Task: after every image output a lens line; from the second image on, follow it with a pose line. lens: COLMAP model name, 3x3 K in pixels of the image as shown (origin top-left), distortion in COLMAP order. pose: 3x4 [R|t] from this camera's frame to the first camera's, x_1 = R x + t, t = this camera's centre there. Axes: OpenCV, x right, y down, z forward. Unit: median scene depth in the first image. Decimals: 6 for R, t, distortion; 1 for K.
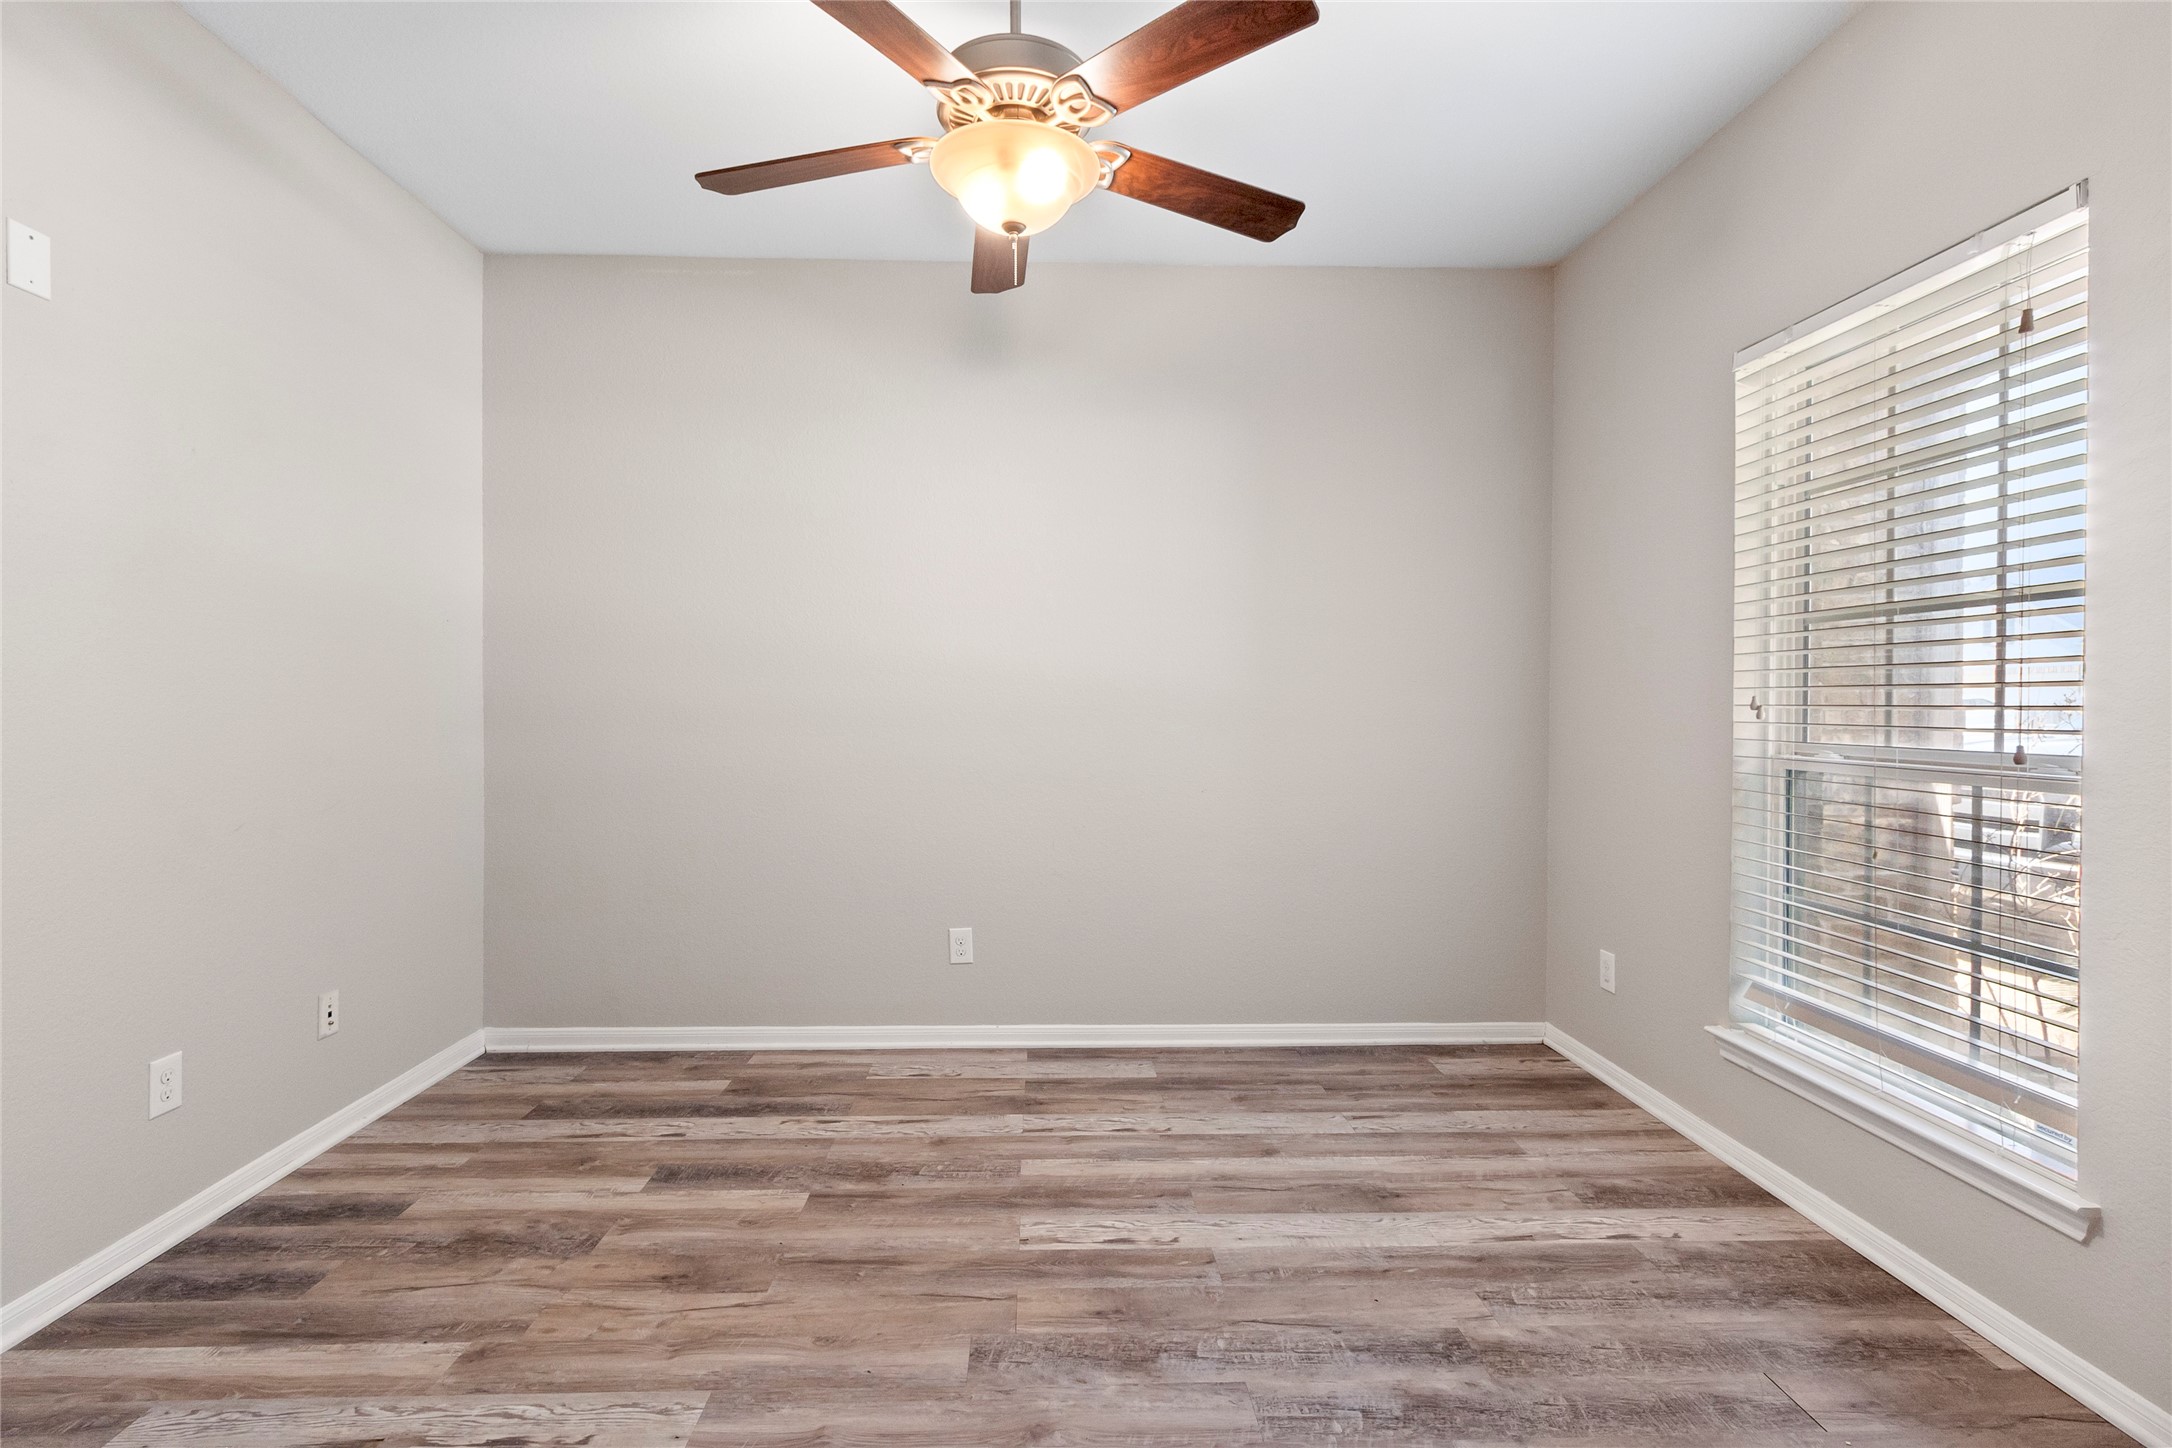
lens RADIAL K [[998.9, 0, 1088.9], [0, 998.9, 720.7], [0, 0, 1]] dist [0.017342, -0.000056]
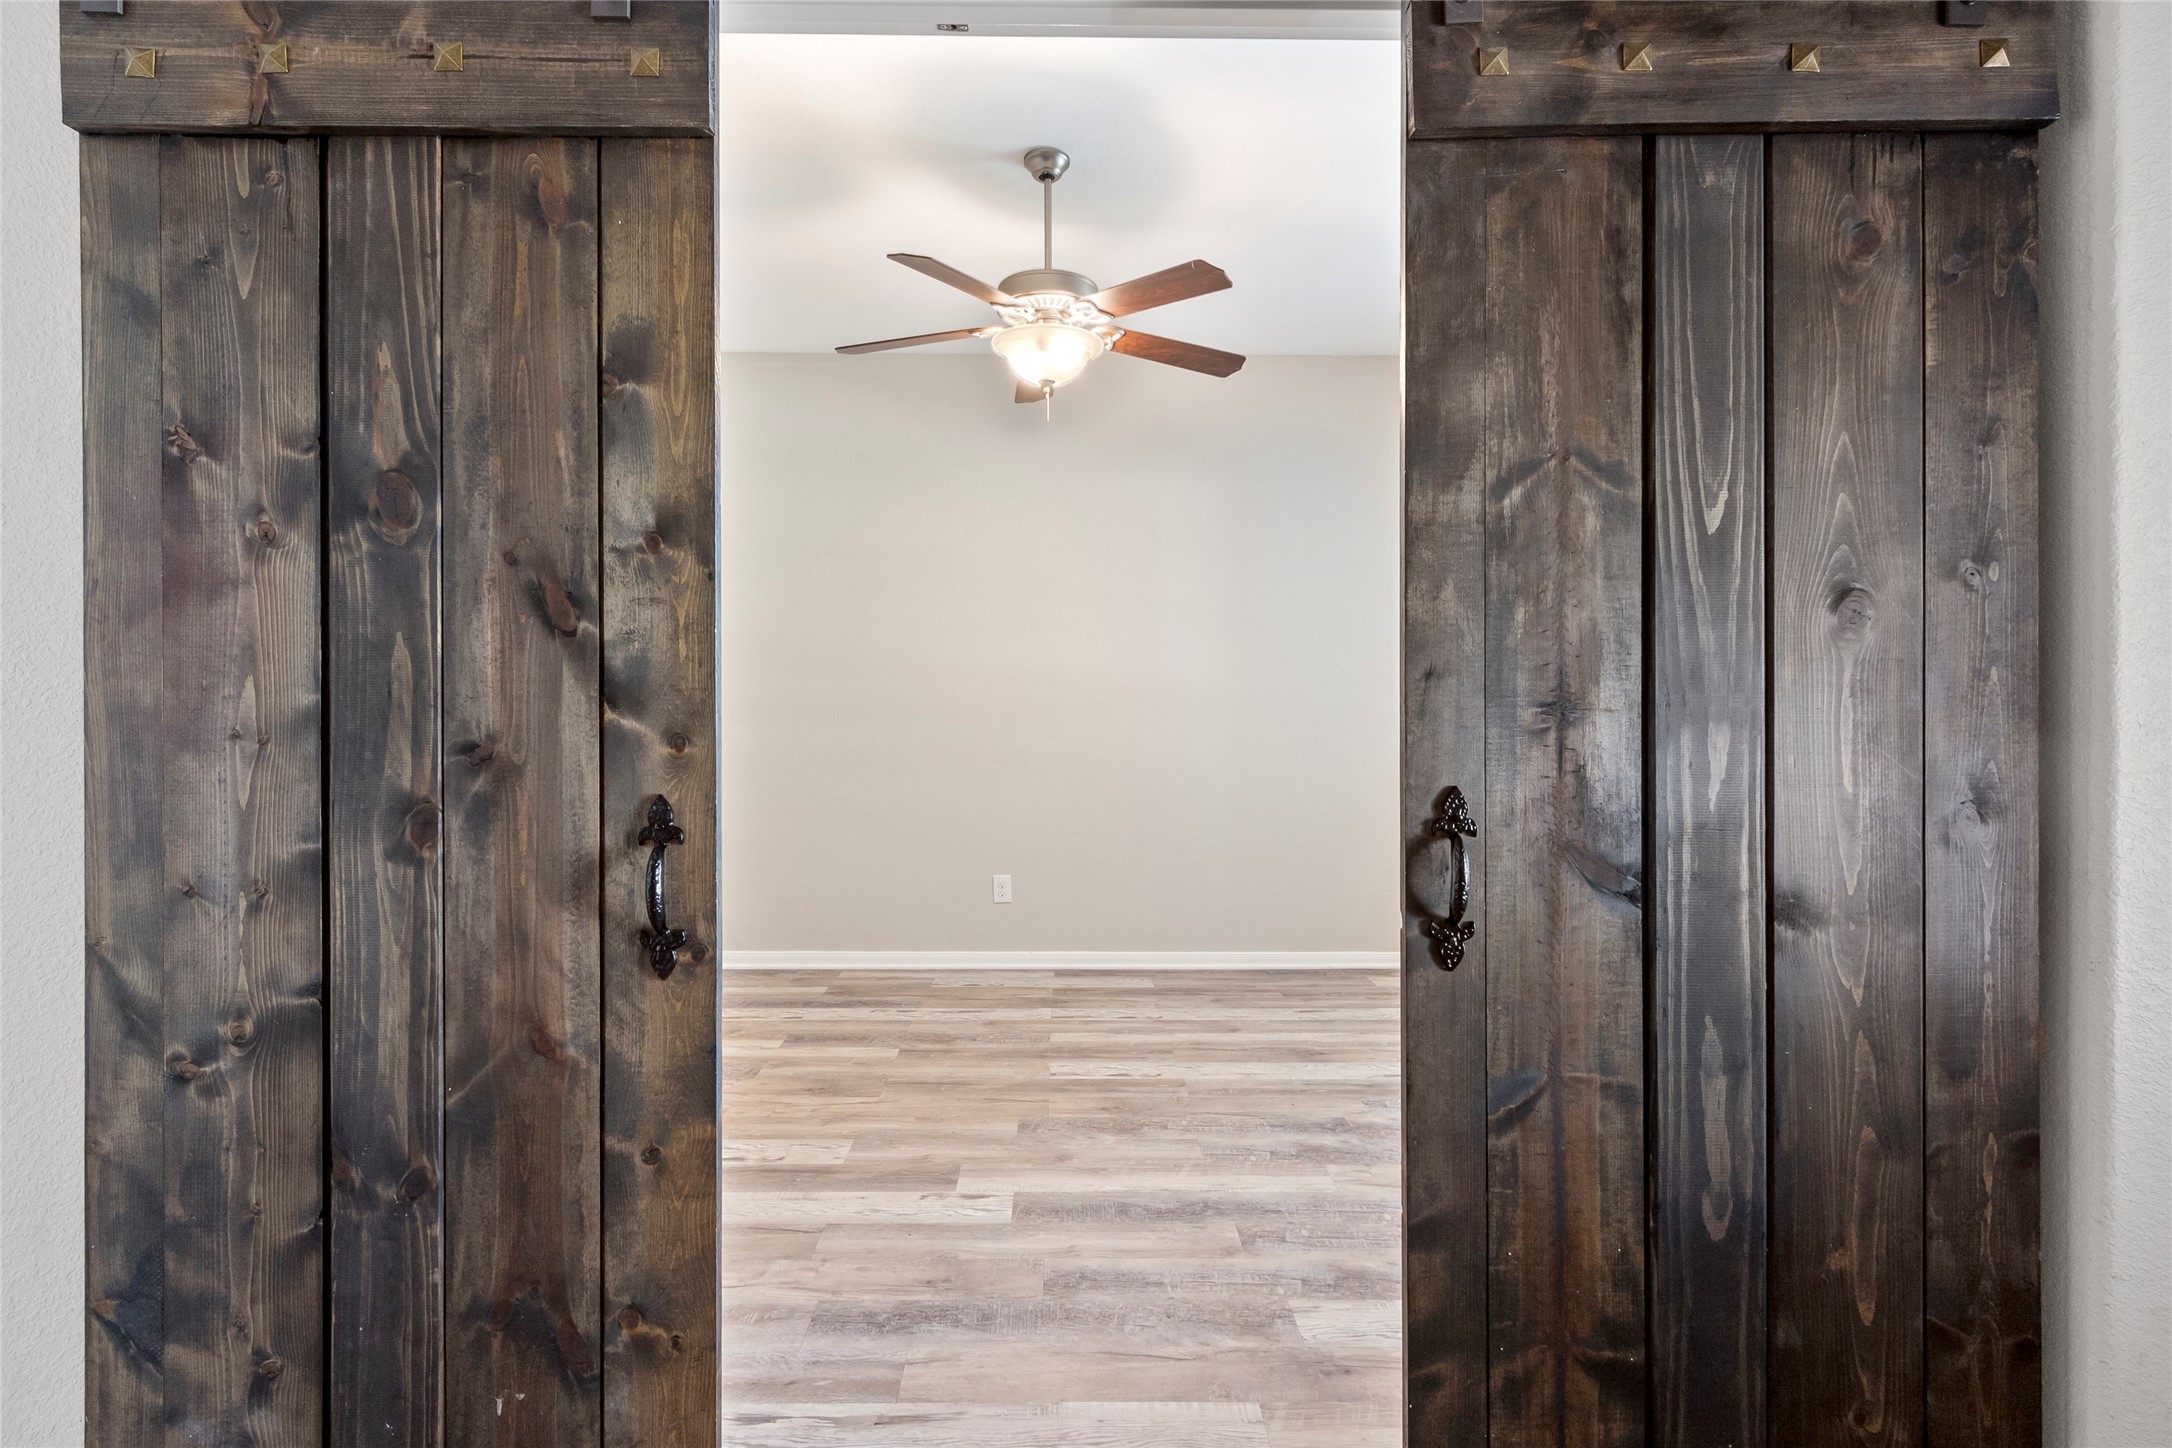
lens RADIAL K [[998.9, 0, 1090.3], [0, 998.9, 714.4], [0, 0, 1]] dist [0.017342, -0.000056]
pose [[0.999749, -0.000386, -0.022389, 0.018149], [0.000352, 0.999999, -0.001556, 0.006533], [0.022389, 0.001548, 0.999748, -0.375177]]
